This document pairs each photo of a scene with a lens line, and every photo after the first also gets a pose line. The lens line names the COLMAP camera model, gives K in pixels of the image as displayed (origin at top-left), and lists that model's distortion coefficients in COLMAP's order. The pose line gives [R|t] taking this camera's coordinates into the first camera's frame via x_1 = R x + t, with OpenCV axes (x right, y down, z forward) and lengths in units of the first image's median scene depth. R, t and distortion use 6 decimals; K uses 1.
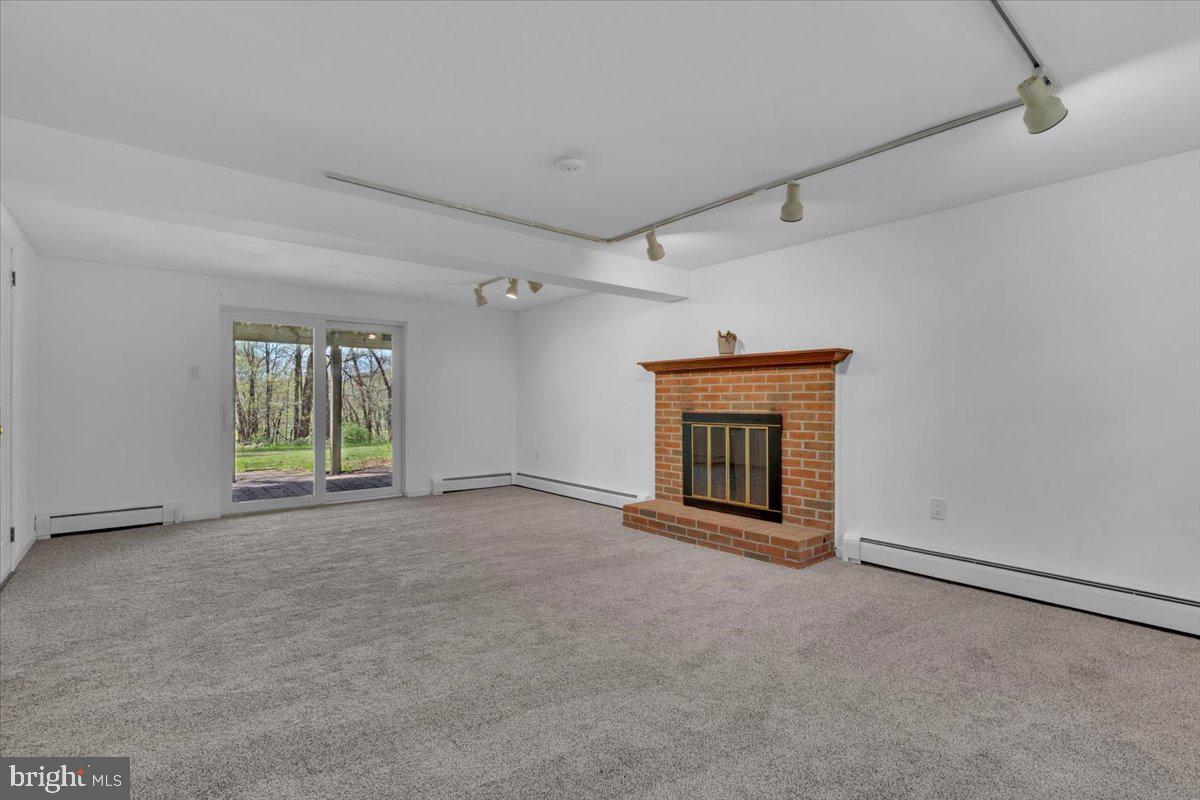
lens RADIAL K [[557.7, 0, 607.9], [0, 557.7, 398.6], [0, 0, 1]] dist [0.000629, 0.001913]
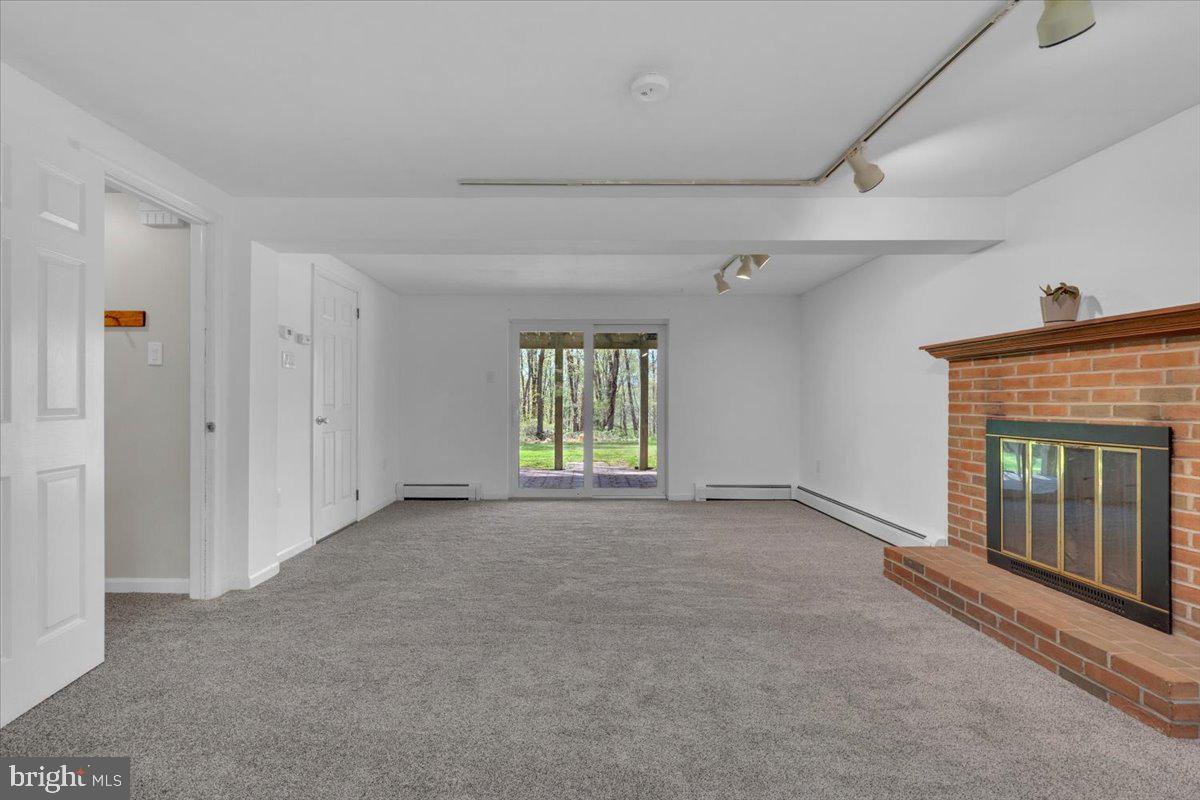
lens RADIAL K [[557.7, 0, 607.9], [0, 557.7, 398.6], [0, 0, 1]] dist [0.000629, 0.001913]
pose [[0.764751, -0.000358, -0.644326, 0.228020], [-0.000034, 1.000000, -0.000596, 0.001237], [0.644326, 0.000478, 0.764751, 0.235059]]
